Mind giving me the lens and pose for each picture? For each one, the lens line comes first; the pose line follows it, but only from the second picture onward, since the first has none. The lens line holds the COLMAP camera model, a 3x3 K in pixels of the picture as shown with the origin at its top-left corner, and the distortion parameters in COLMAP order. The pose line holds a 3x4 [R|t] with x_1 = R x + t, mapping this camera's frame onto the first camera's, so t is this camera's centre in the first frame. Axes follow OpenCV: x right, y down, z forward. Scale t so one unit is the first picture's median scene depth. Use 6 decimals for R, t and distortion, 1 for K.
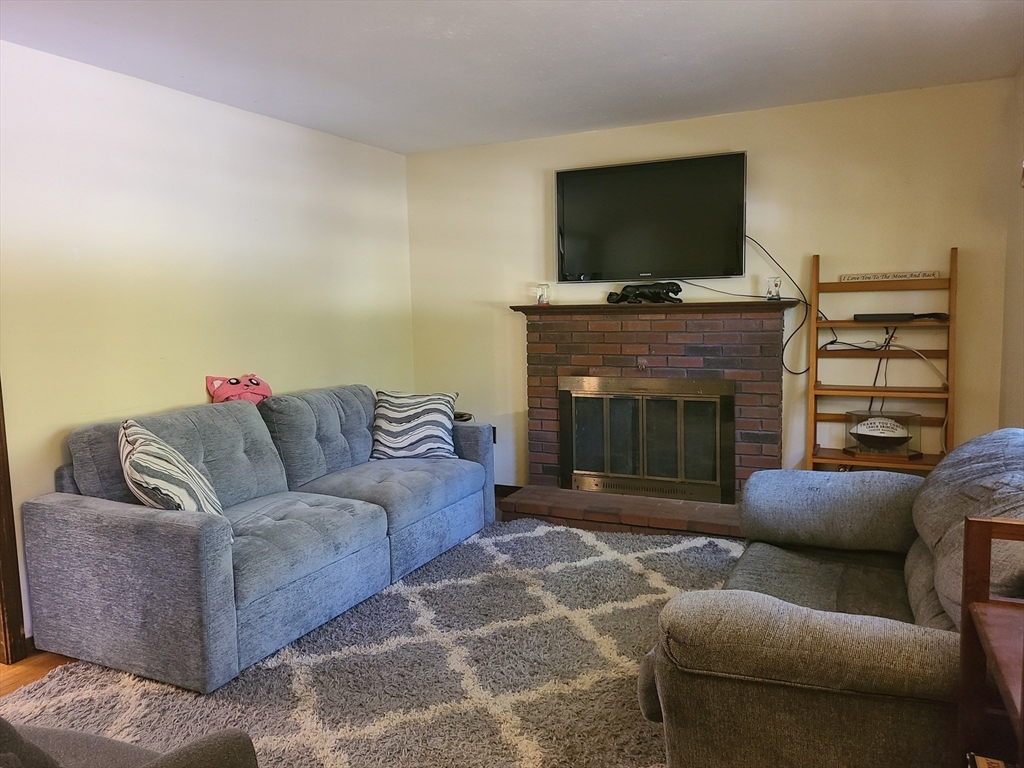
lens RADIAL K [[761.7, 0, 487.3], [0, 761.7, 382.9], [0, 0, 1]] dist [0.035706, -0.022034]
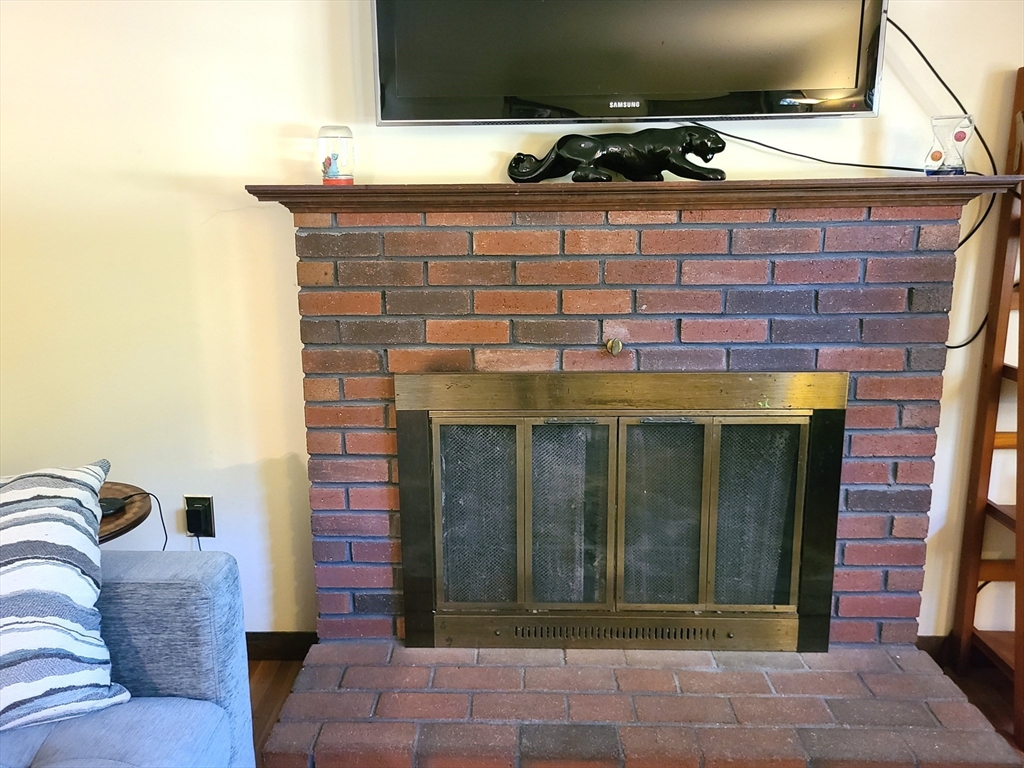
lens RADIAL K [[823.0, 0, 493.7], [0, 823.0, 370.5], [0, 0, 1]] dist [0.036646, -0.023946]
pose [[0.909618, -0.073142, 0.408955, -0.031540], [0.035202, 0.994409, 0.099552, -0.053605], [-0.413951, -0.076158, 0.907108, 0.647374]]
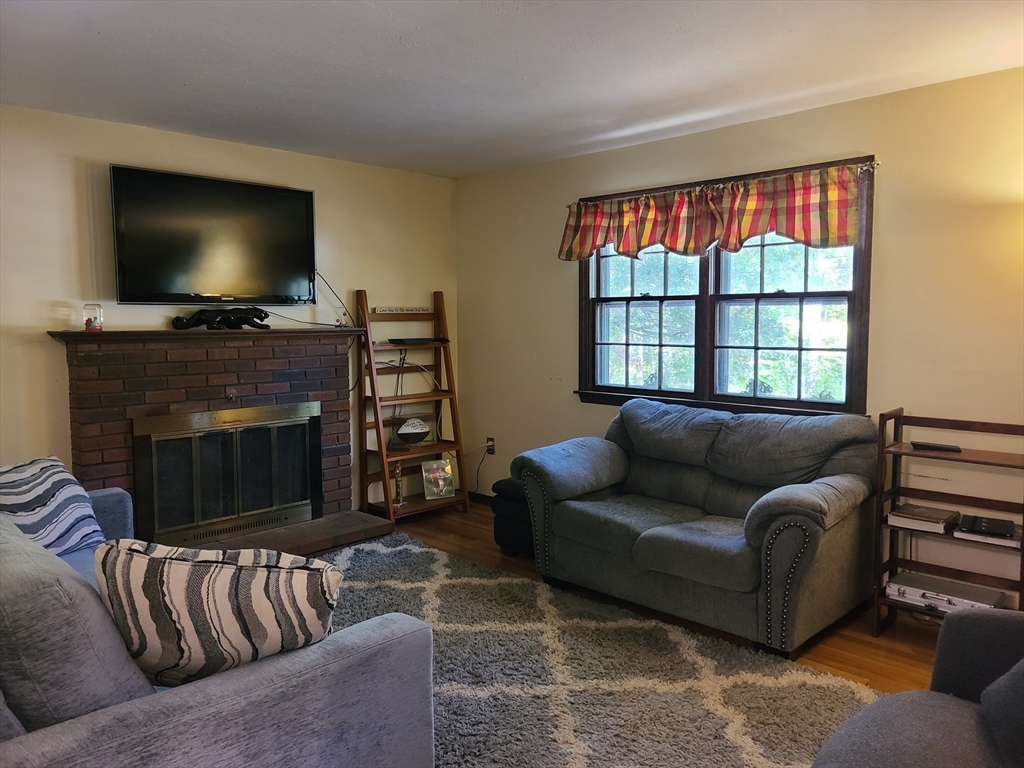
lens RADIAL K [[761.7, 0, 506.5], [0, 761.7, 383.5], [0, 0, 1]] dist [0.035706, -0.022034]
pose [[0.315690, -0.058752, 0.947042, -0.584429], [0.103383, 0.994269, 0.027220, -0.029095], [-0.943214, 0.089315, 0.319954, 0.390544]]
